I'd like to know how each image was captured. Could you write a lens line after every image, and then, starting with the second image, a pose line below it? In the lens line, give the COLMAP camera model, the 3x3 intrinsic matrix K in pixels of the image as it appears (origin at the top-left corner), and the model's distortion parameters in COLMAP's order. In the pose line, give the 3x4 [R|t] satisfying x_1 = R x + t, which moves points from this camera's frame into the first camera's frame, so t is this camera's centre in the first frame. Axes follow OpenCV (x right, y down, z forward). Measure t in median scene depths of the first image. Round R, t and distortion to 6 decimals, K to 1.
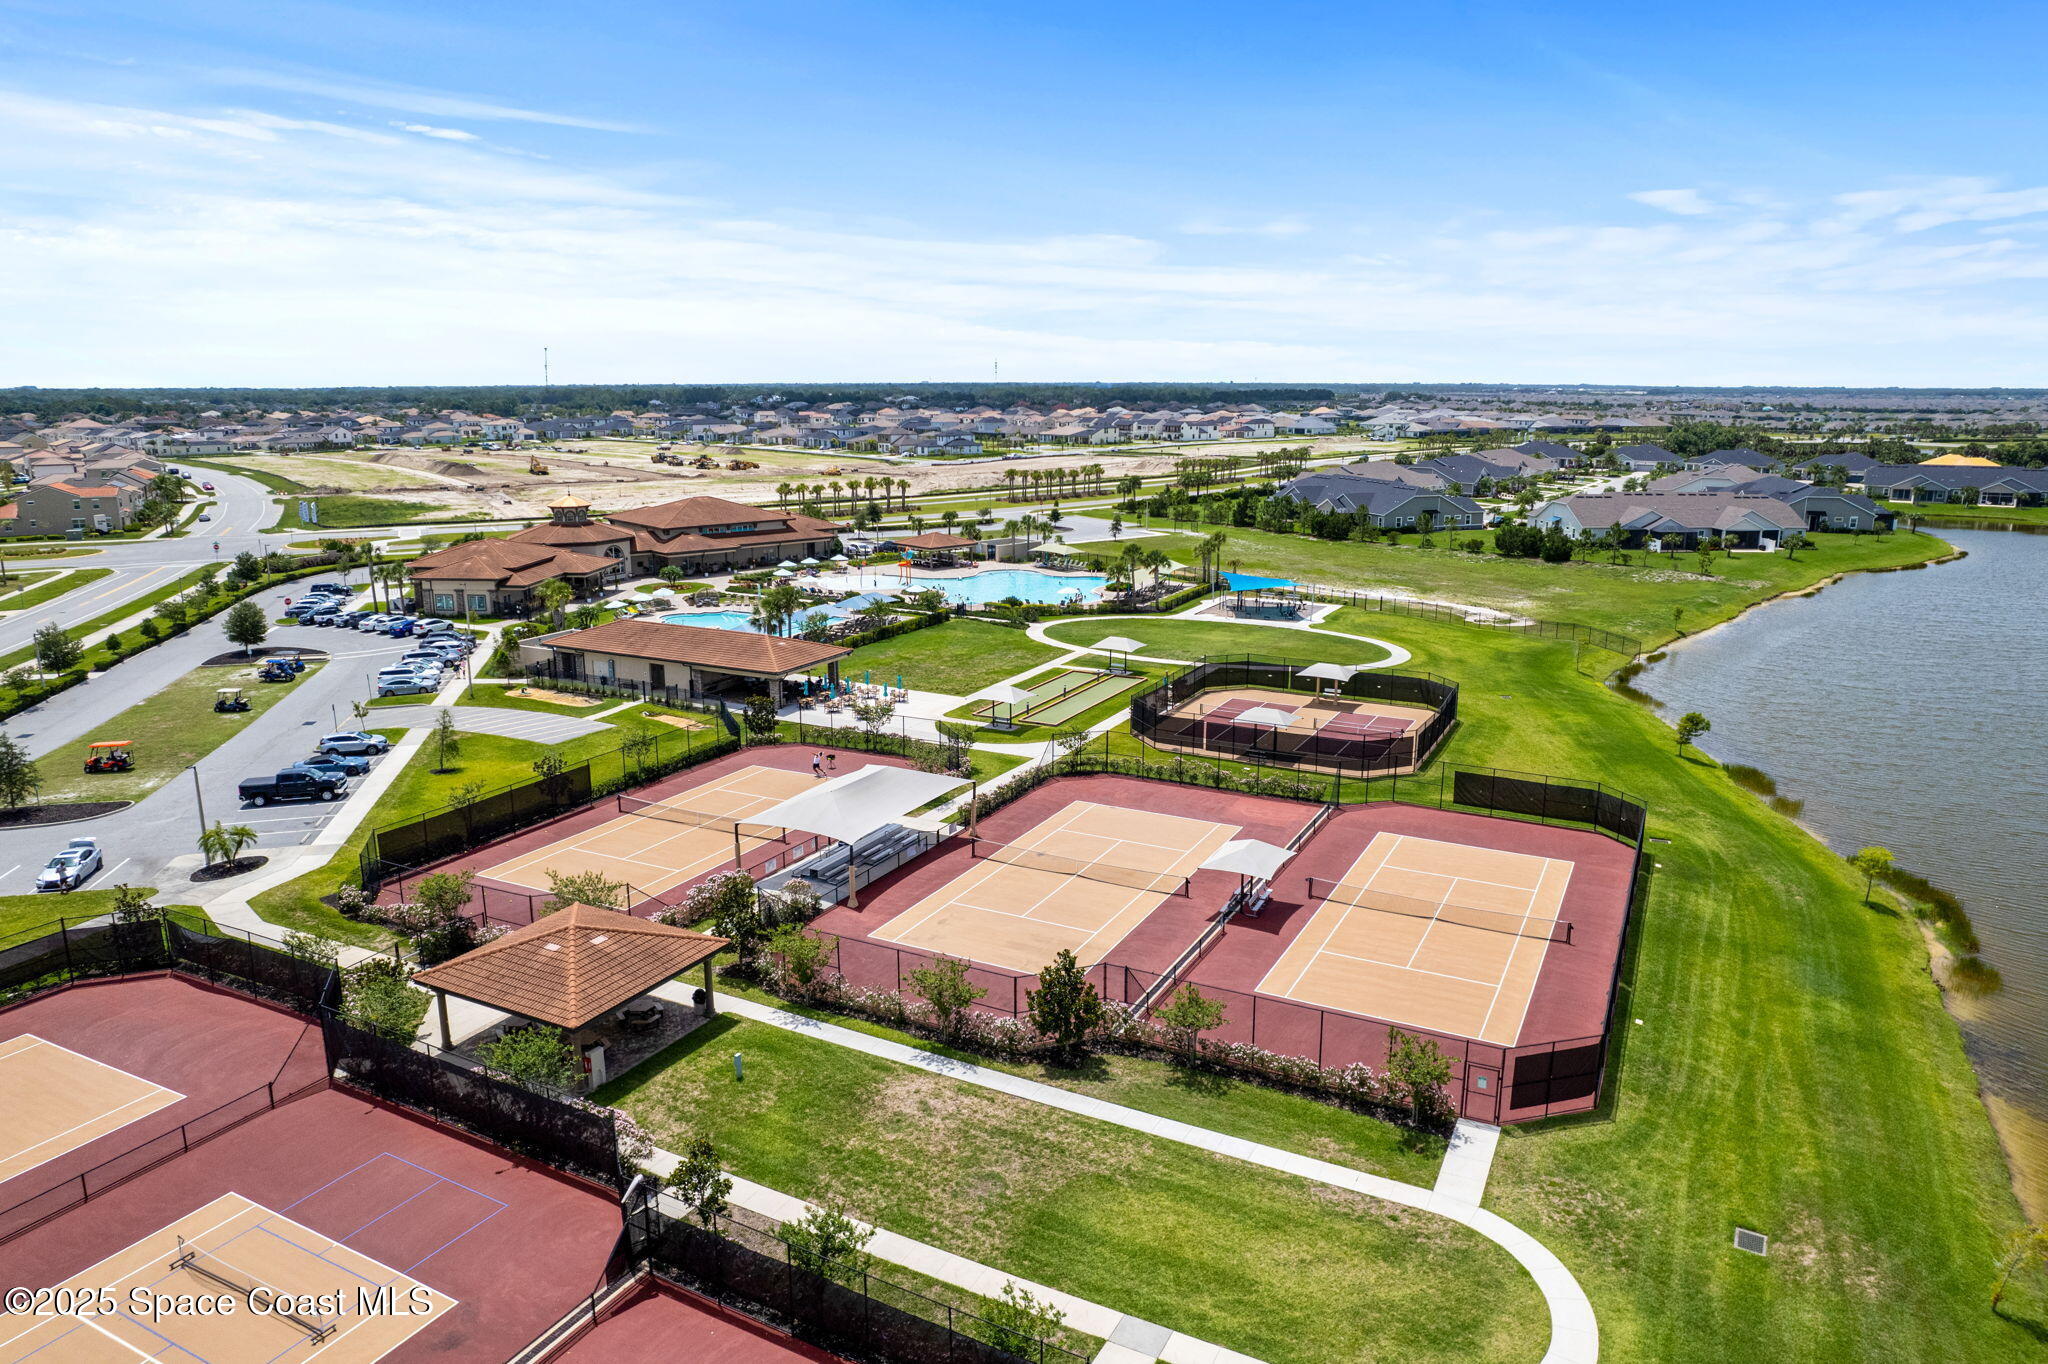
lens RADIAL K [[1301.2, 0, 1024.0], [0, 1301.2, 682.0], [0, 0, 1]] dist [-0.032970, 0.000951]
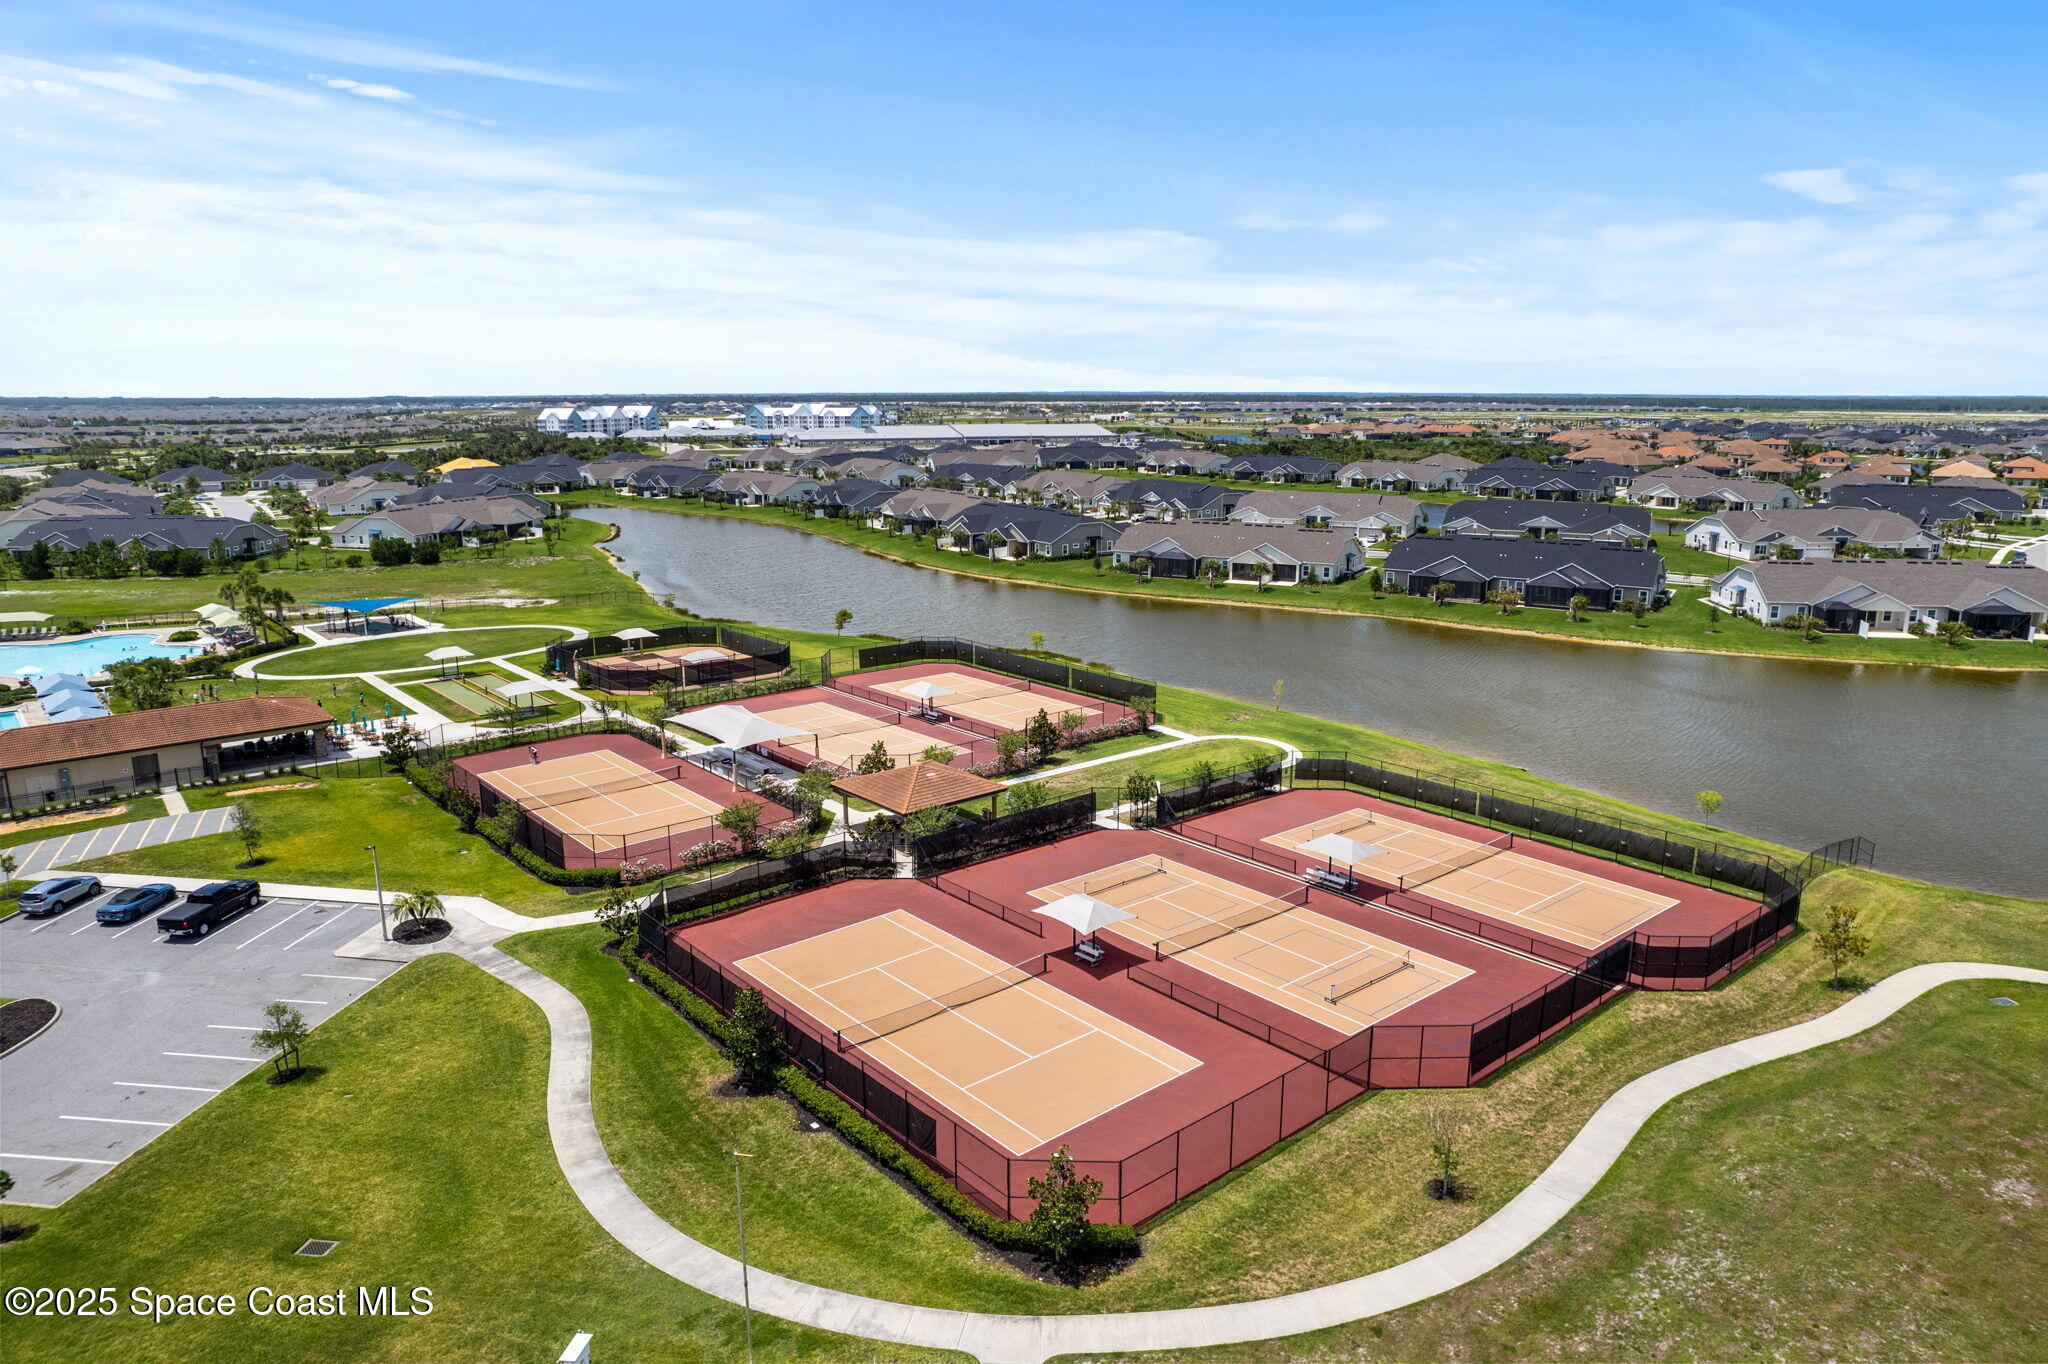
lens RADIAL K [[1301.2, 0, 1024.0], [0, 1301.2, 682.0], [0, 0, 1]] dist [-0.032970, 0.000951]
pose [[0.366404, -0.200971, 0.908493, -1.397878], [0.207082, 0.969520, 0.130952, -0.084477], [-0.907119, 0.140151, 0.396853, 0.143887]]
